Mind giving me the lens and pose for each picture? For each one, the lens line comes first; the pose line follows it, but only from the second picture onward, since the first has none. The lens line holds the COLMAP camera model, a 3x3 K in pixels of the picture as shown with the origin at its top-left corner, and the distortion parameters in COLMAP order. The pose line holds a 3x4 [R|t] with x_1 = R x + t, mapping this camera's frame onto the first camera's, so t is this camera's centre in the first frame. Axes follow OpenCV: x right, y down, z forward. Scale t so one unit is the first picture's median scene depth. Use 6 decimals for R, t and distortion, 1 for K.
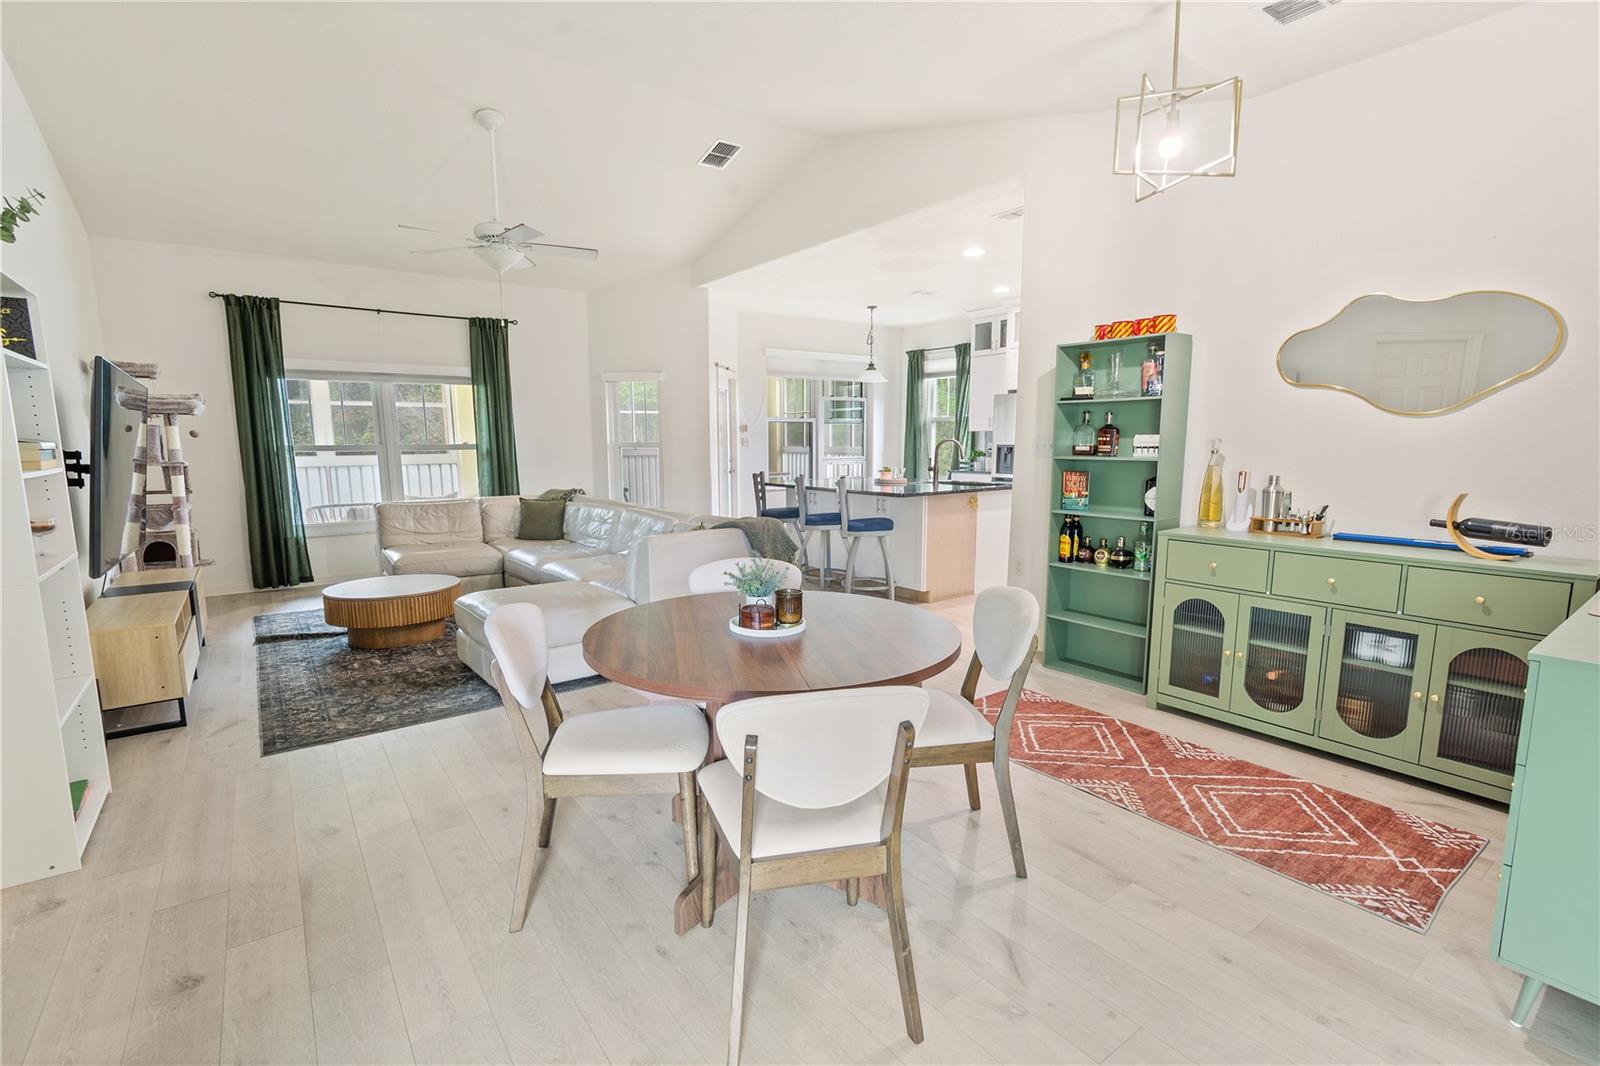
lens RADIAL K [[737.4, 0, 789.4], [0, 737.4, 549.3], [0, 0, 1]] dist [0.002005, 0.000205]
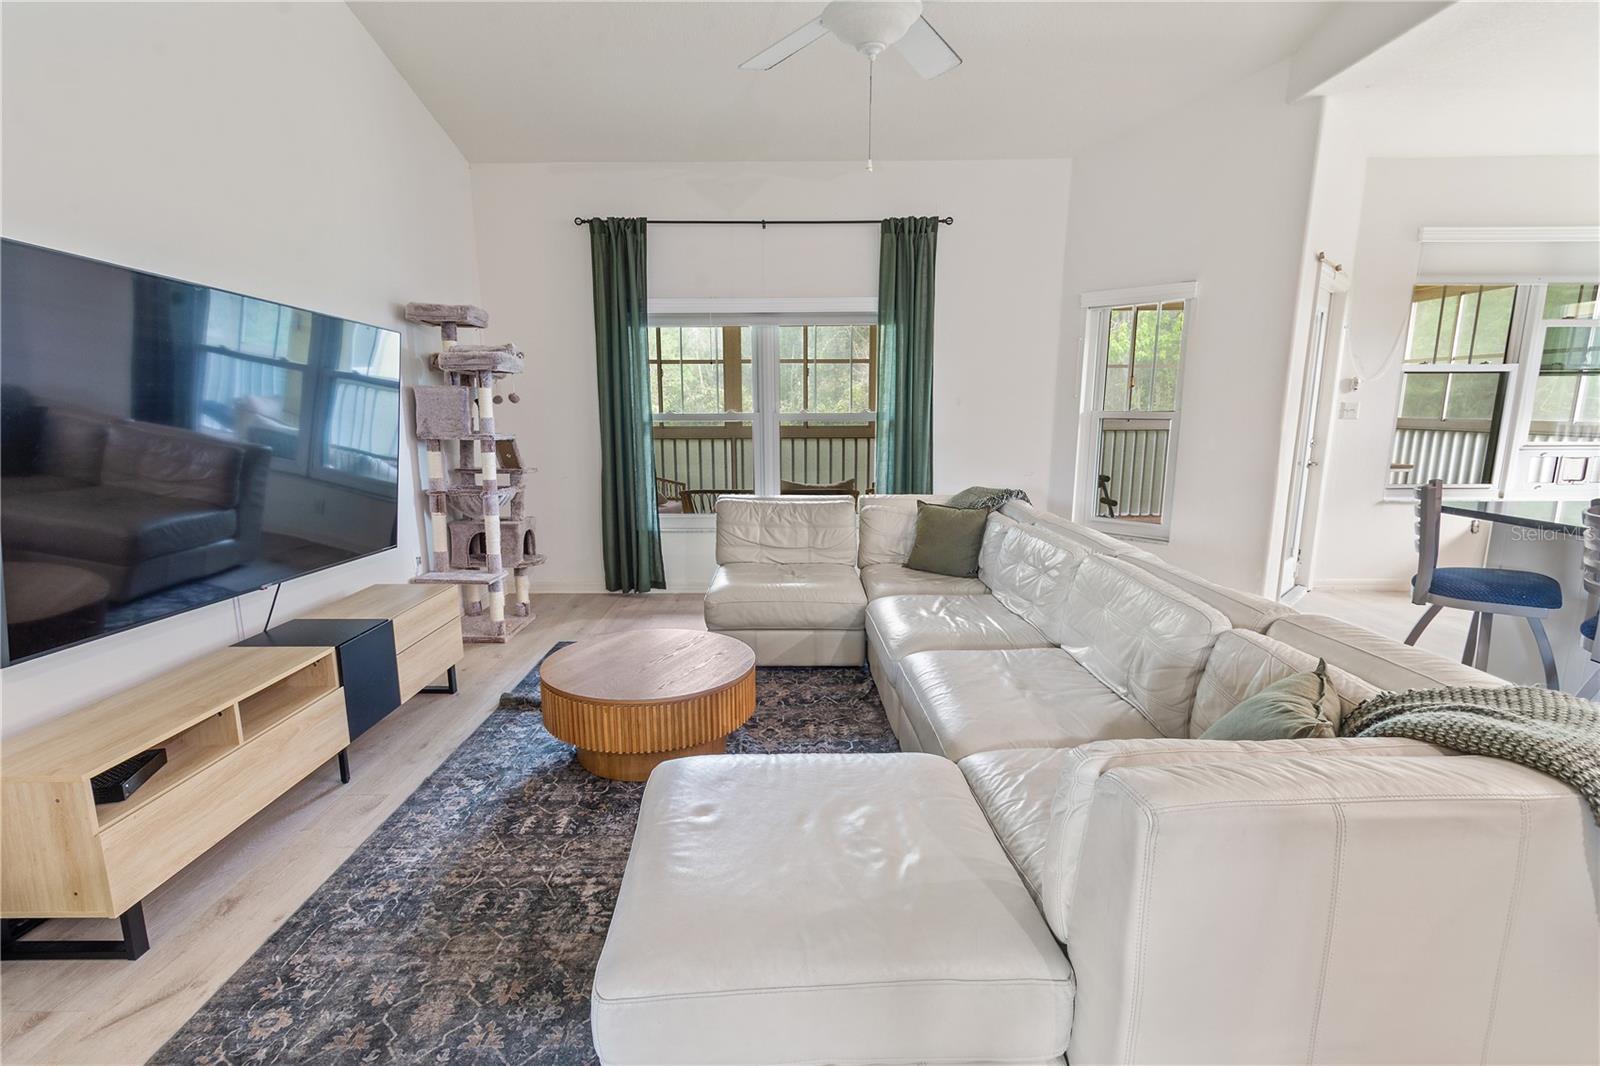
lens RADIAL K [[737.4, 0, 789.4], [0, 737.4, 549.3], [0, 0, 1]] dist [0.002005, 0.000205]
pose [[0.809006, 0.112144, -0.577004, -0.093816], [-0.087407, 0.993670, 0.070573, -0.065185], [0.581266, -0.006660, 0.813687, 0.445815]]
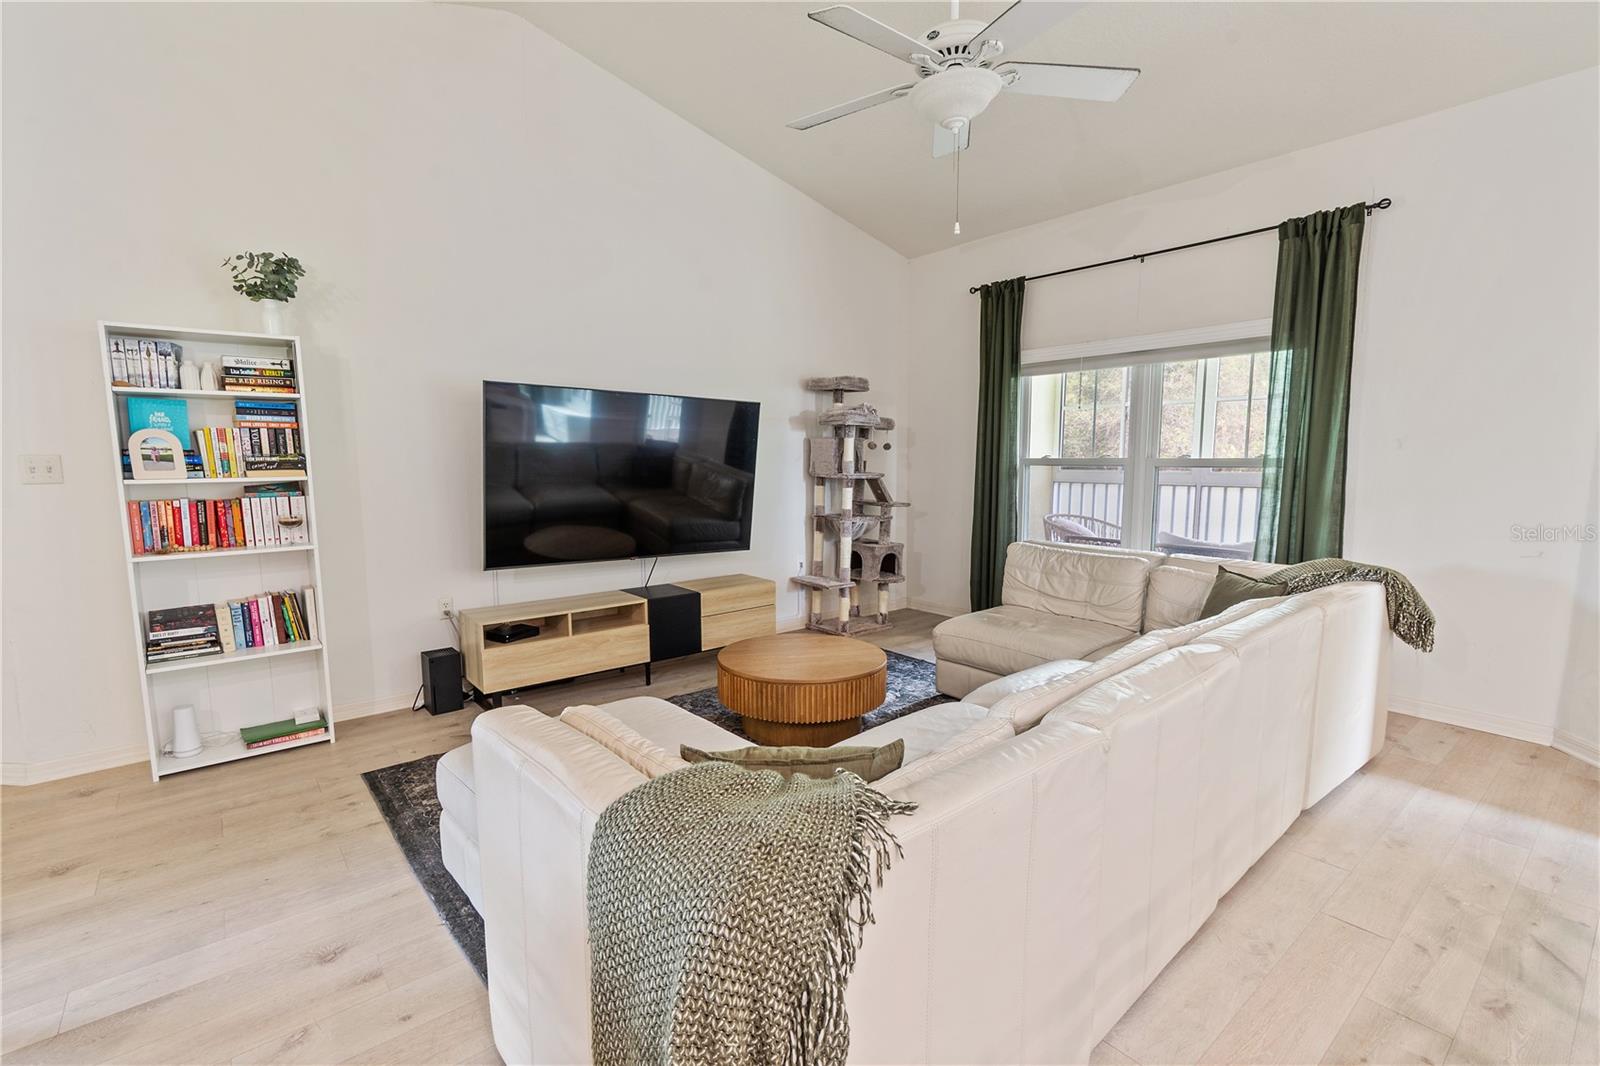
lens RADIAL K [[723.7, 0, 769.1], [0, 723.7, 536.9], [0, 0, 1]] dist [0.001383, -0.000283]
pose [[0.040936, 0.120608, -0.991856, 0.111655], [-0.141746, 0.983349, 0.113723, -0.104794], [0.989056, 0.135936, 0.057350, 0.683204]]
